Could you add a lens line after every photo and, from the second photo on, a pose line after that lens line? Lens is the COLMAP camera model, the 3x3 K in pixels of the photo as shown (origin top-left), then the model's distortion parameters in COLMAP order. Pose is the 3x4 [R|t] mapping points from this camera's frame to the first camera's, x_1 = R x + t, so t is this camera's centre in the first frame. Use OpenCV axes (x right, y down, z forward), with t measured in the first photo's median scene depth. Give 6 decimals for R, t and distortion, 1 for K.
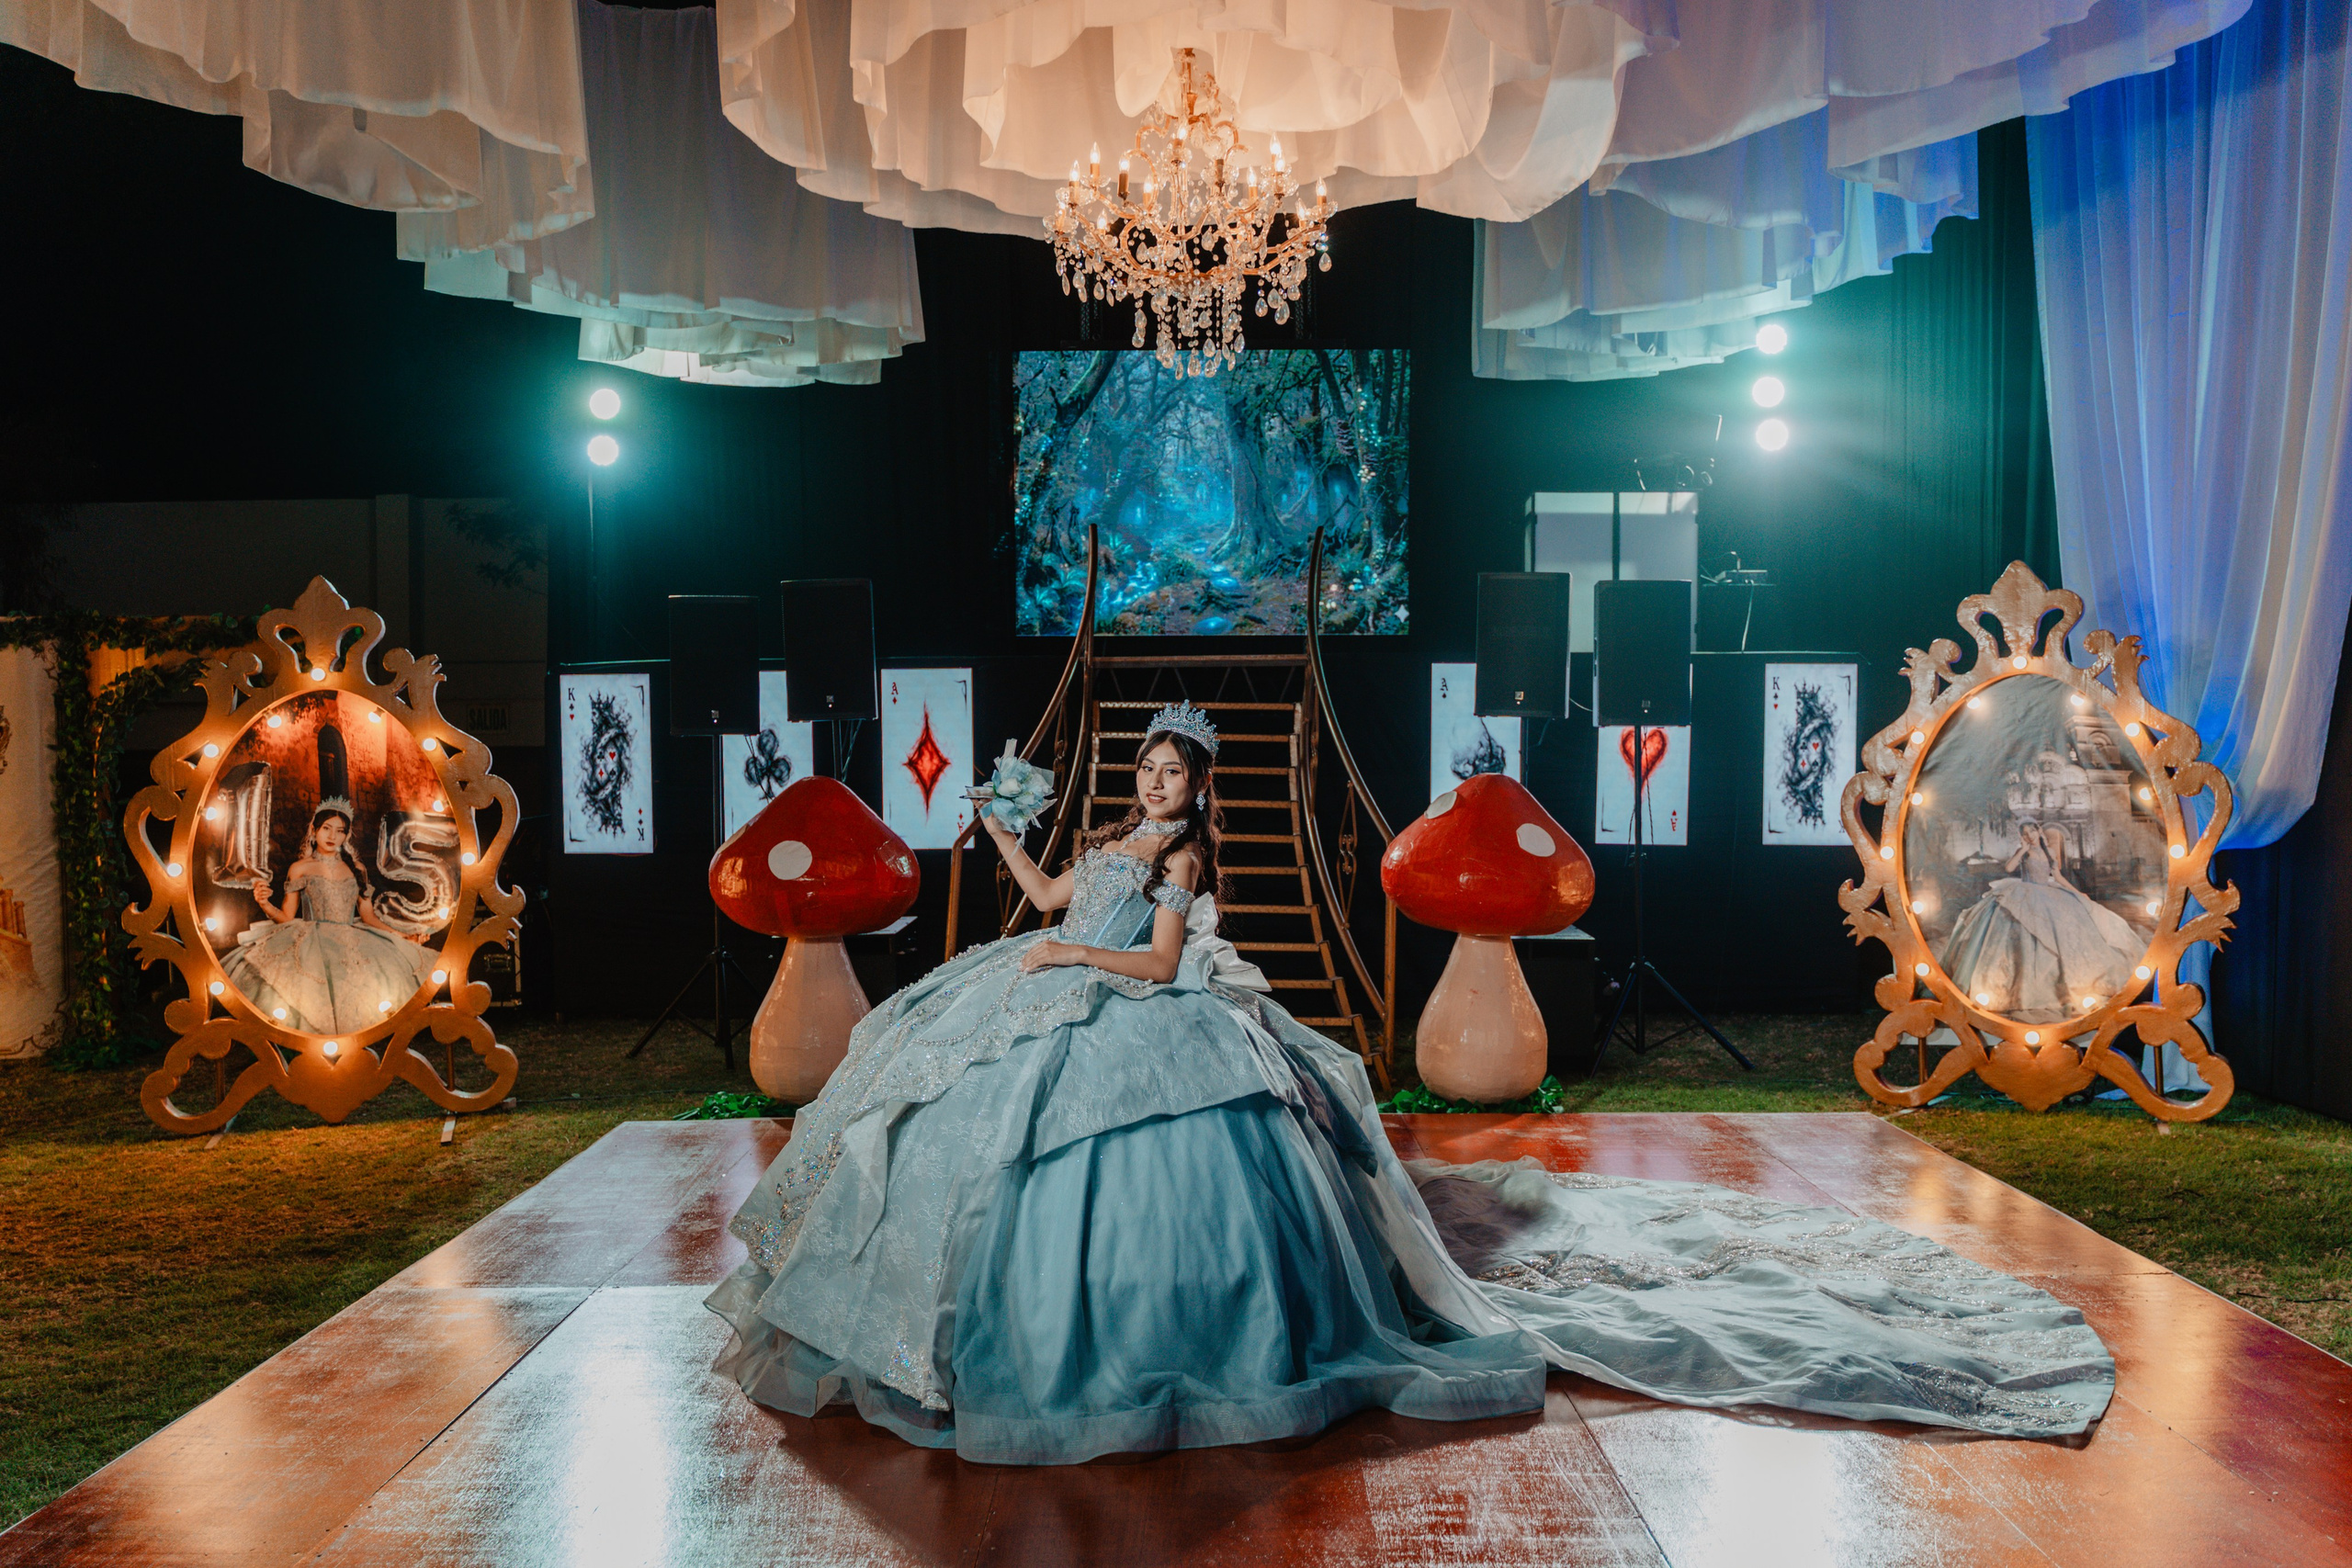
lens RADIAL K [[2005.3, 0, 1180.8], [0, 2005.3, 808.2], [0, 0, 1]] dist [-0.005225, 0.009416]
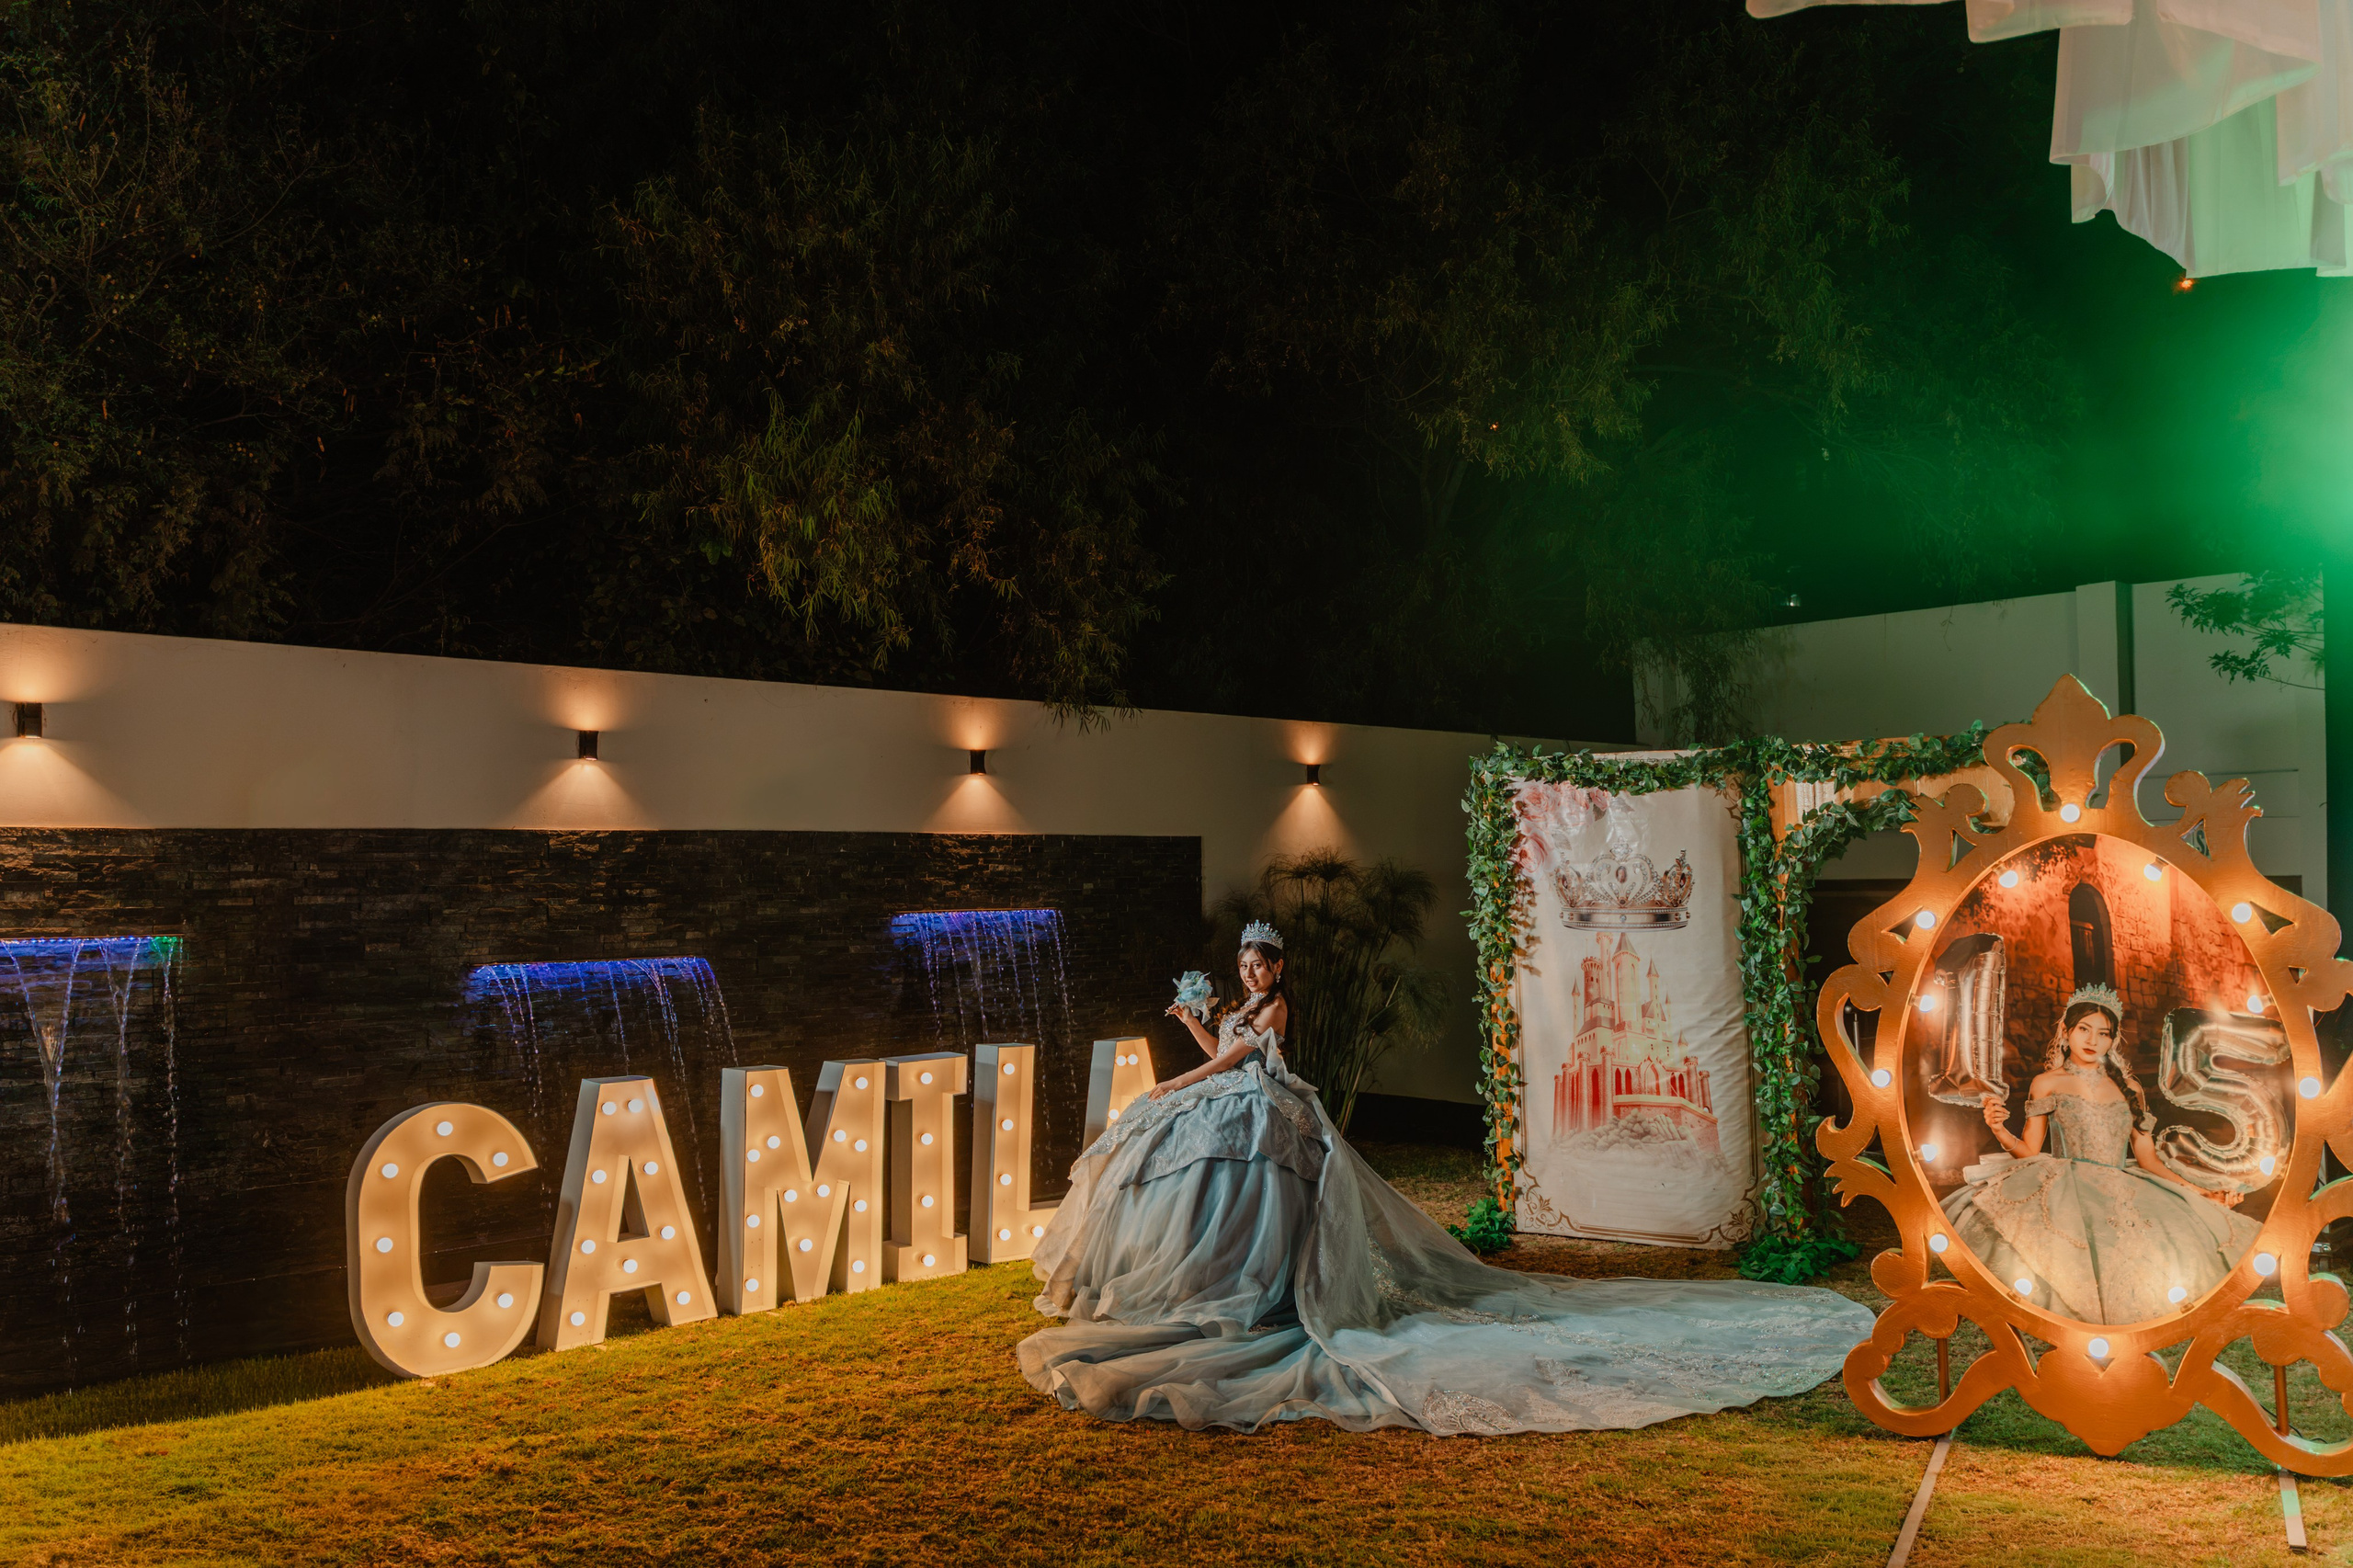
lens RADIAL K [[2006.3, 0, 1181.3], [0, 2006.3, 808.2], [0, 0, 1]] dist [-0.005225, 0.009416]
pose [[0.706691, -0.034079, -0.706701, -0.147049], [-0.005239, 0.998560, -0.053391, -0.028301], [0.707503, 0.041433, 0.705495, 0.268631]]
